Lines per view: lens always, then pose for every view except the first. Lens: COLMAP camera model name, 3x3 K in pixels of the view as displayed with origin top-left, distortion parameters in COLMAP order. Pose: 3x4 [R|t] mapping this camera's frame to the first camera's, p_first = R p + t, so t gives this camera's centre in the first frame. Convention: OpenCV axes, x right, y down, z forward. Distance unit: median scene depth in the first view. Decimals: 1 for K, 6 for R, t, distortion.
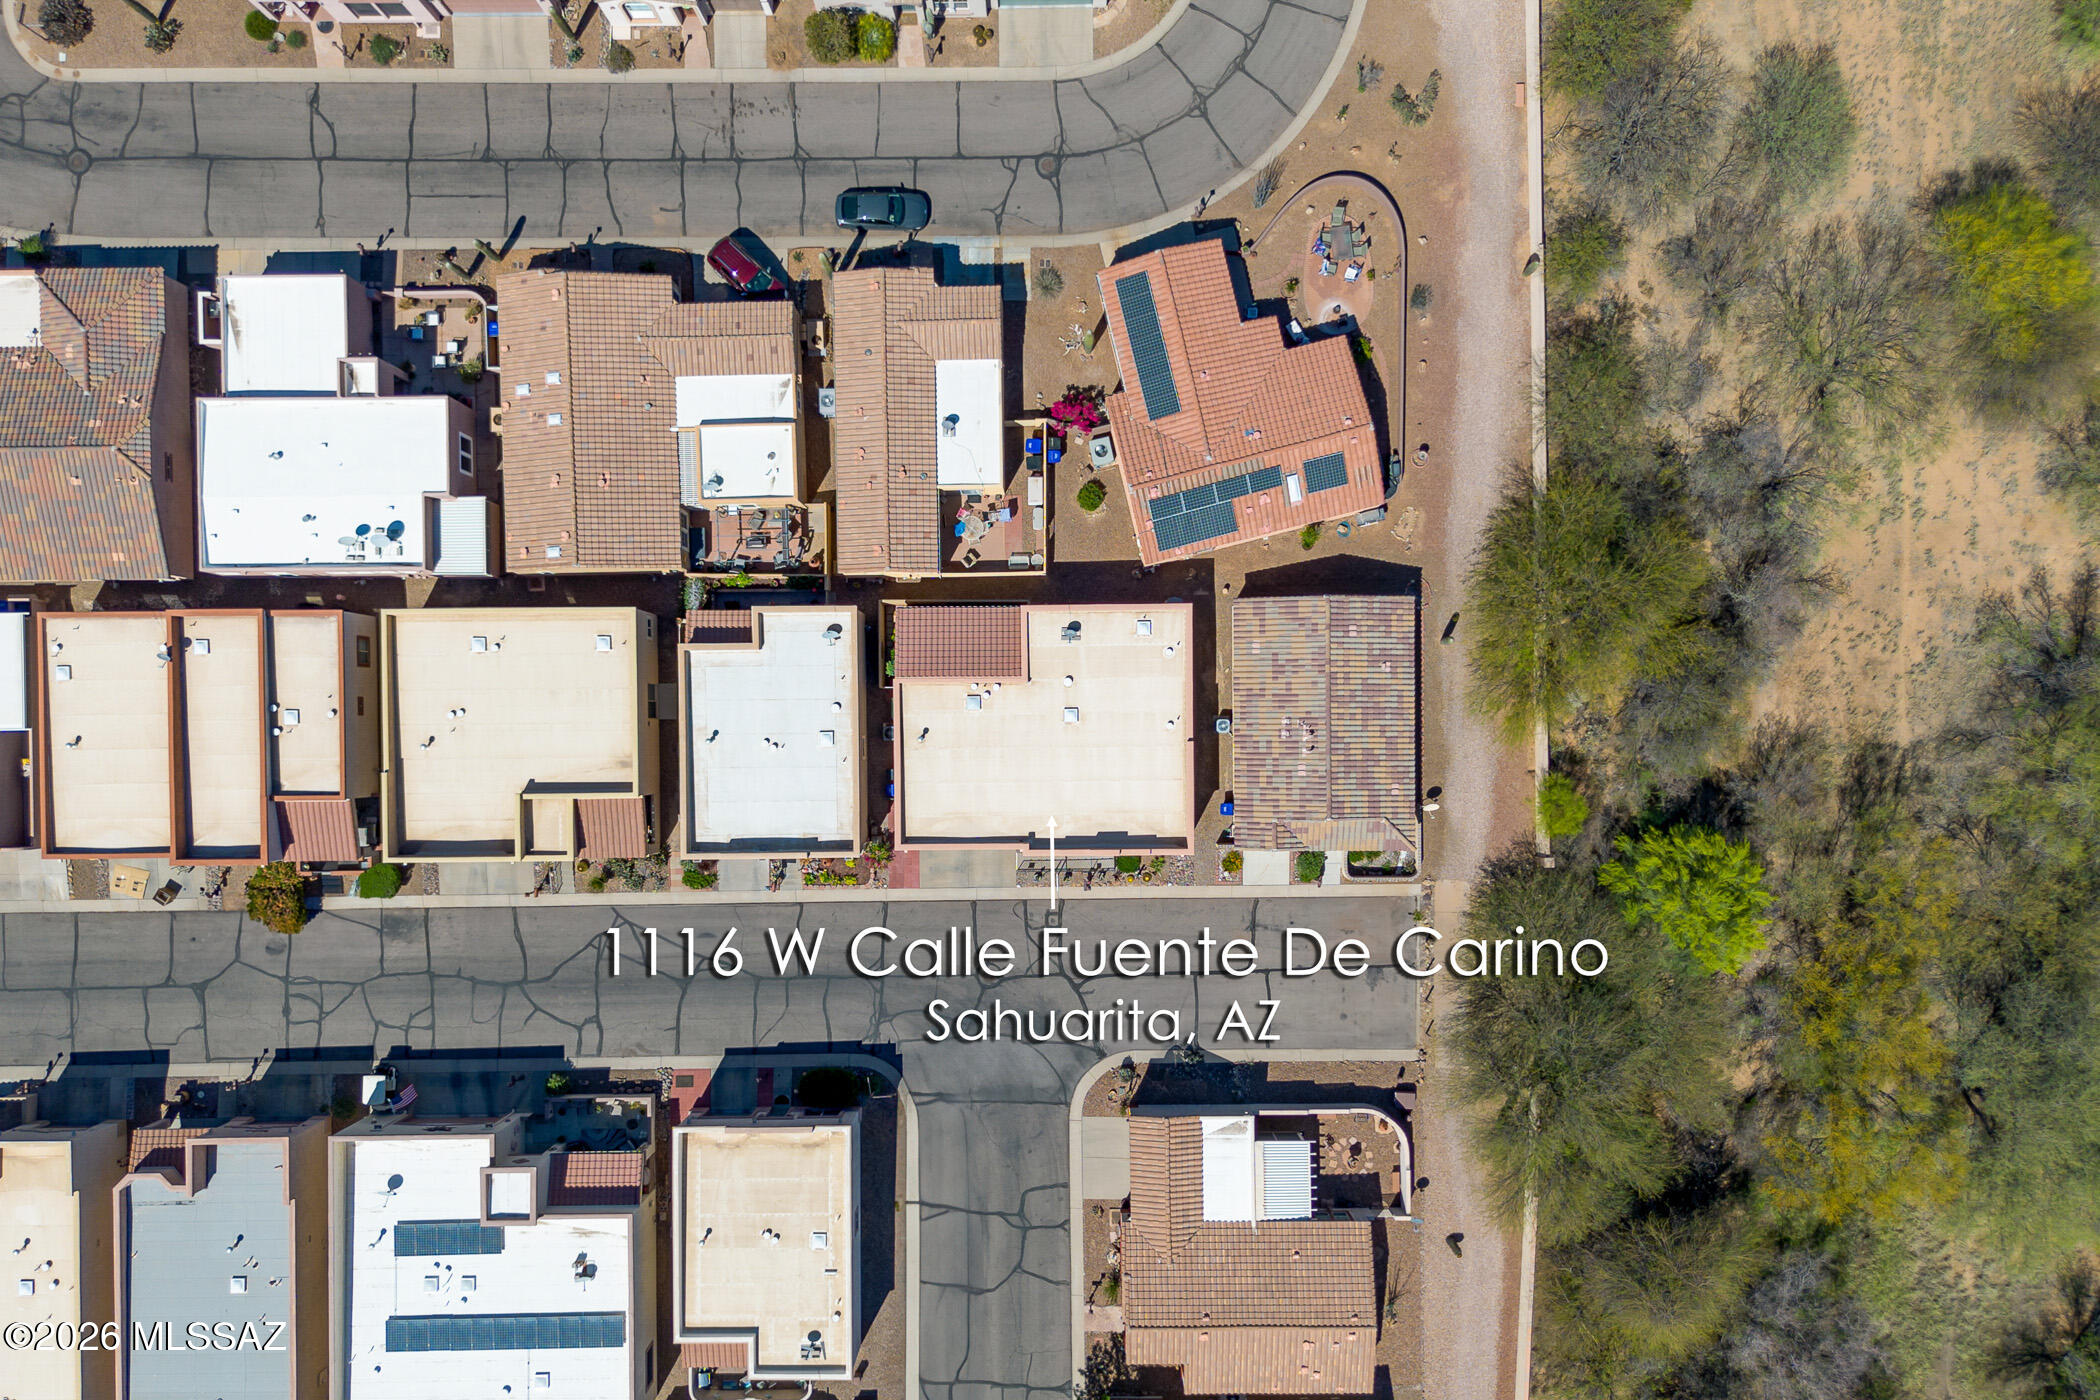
lens RADIAL K [[1675.5, 0, 1039.2], [0, 1675.5, 762.9], [0, 0, 1]] dist [0.086248, -0.122731]
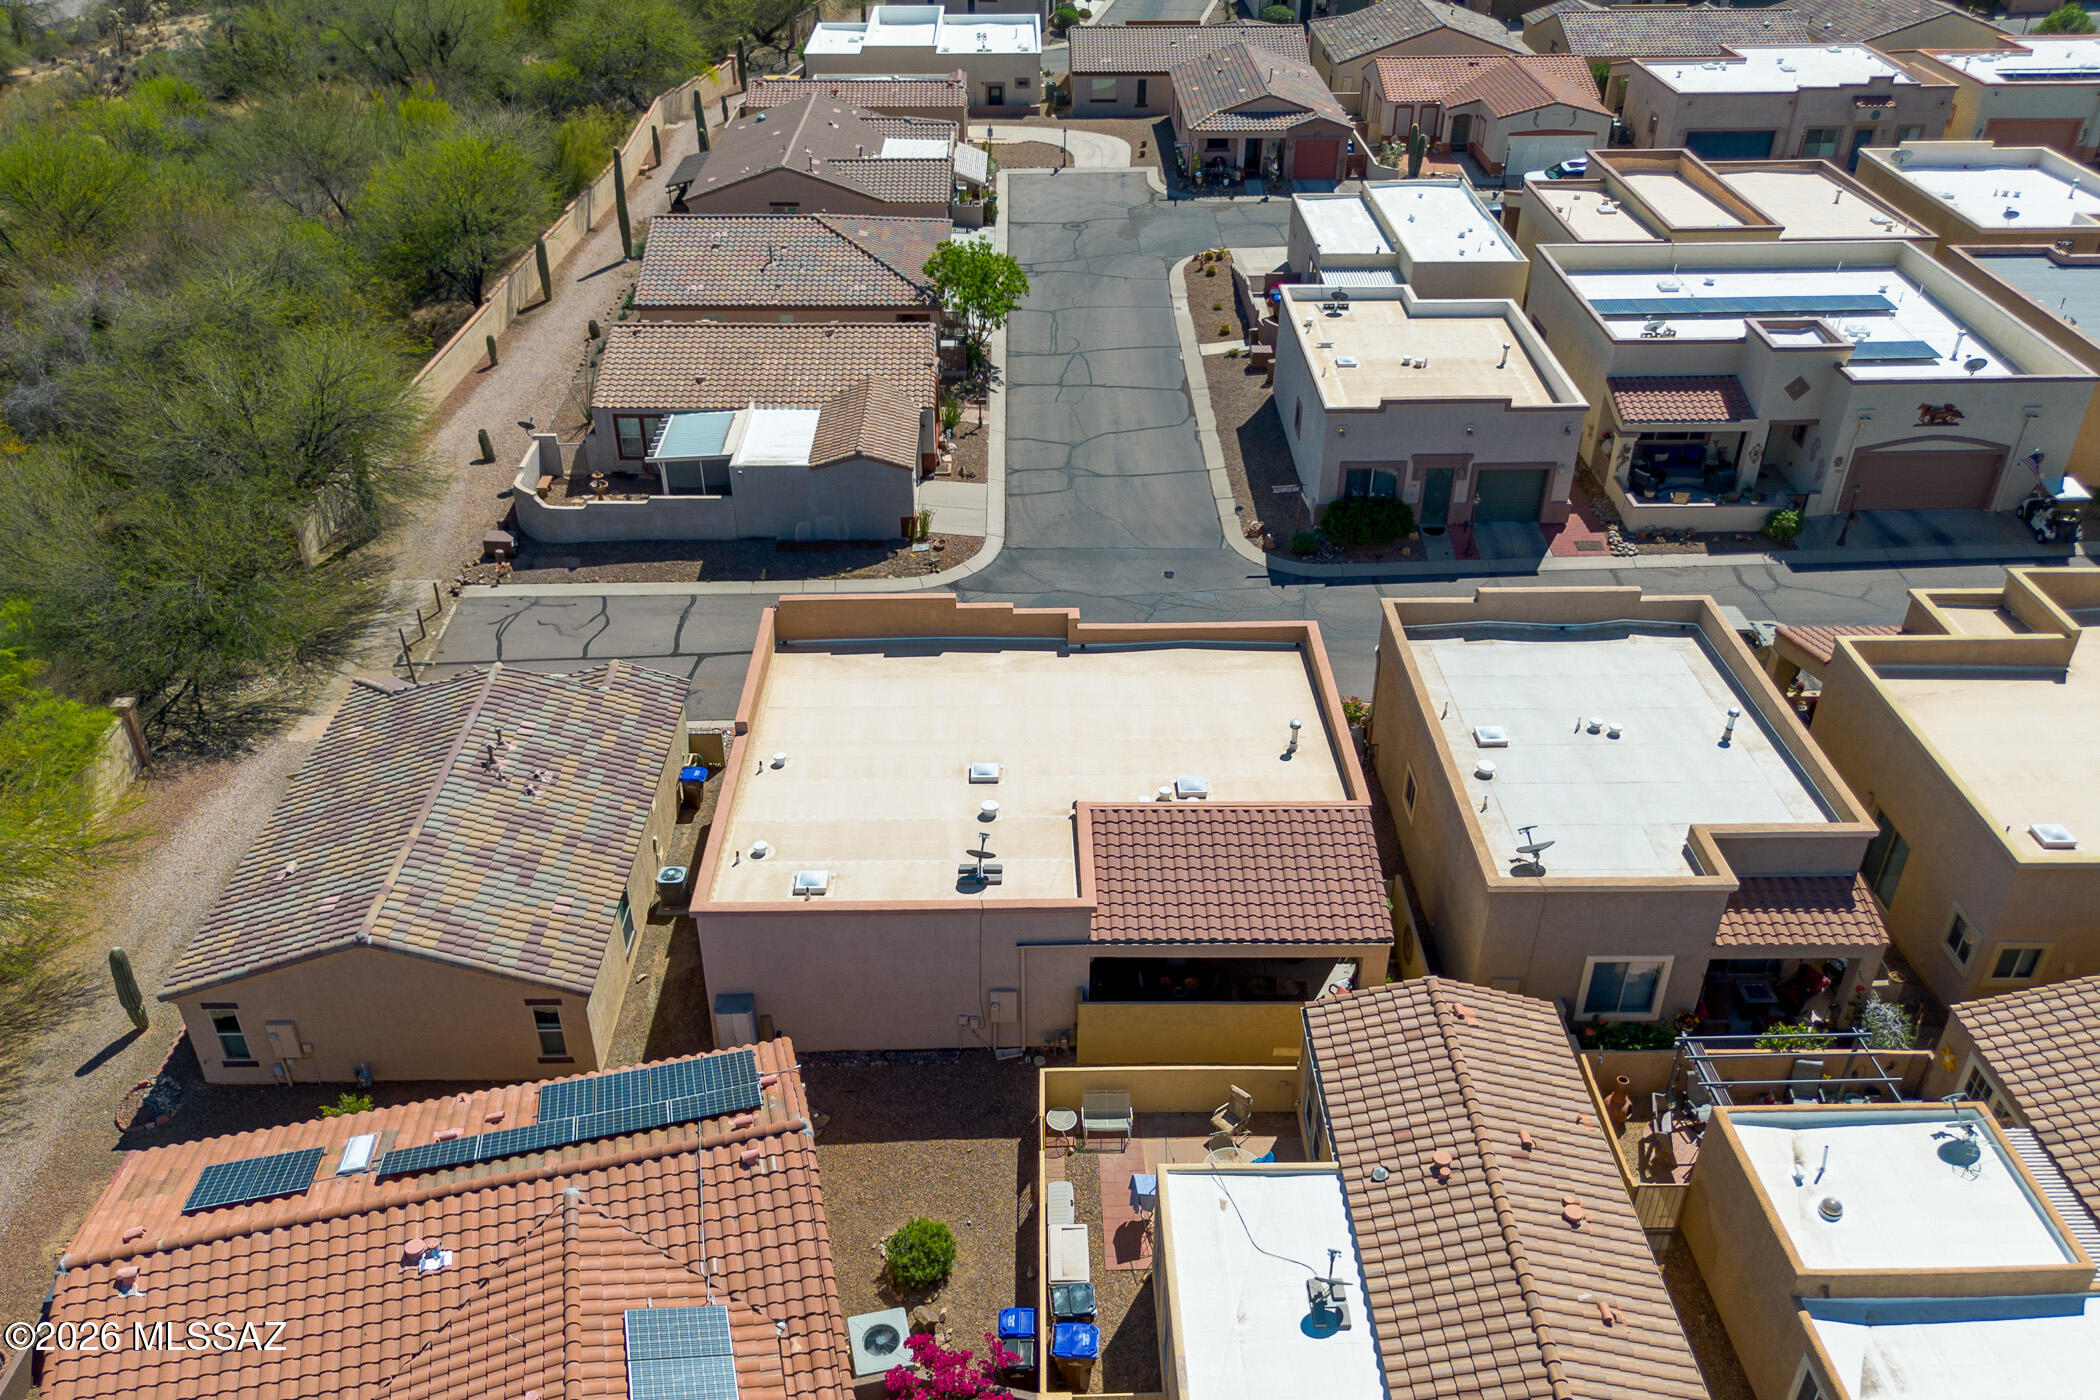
lens RADIAL K [[1675.5, 0, 1039.2], [0, 1675.5, 762.9], [0, 0, 1]] dist [0.086248, -0.122731]
pose [[-0.999934, 0.010302, 0.005158, 0.001082], [-0.001502, -0.560386, 0.828231, -0.404692], [0.011423, 0.828168, 0.560364, 0.701321]]
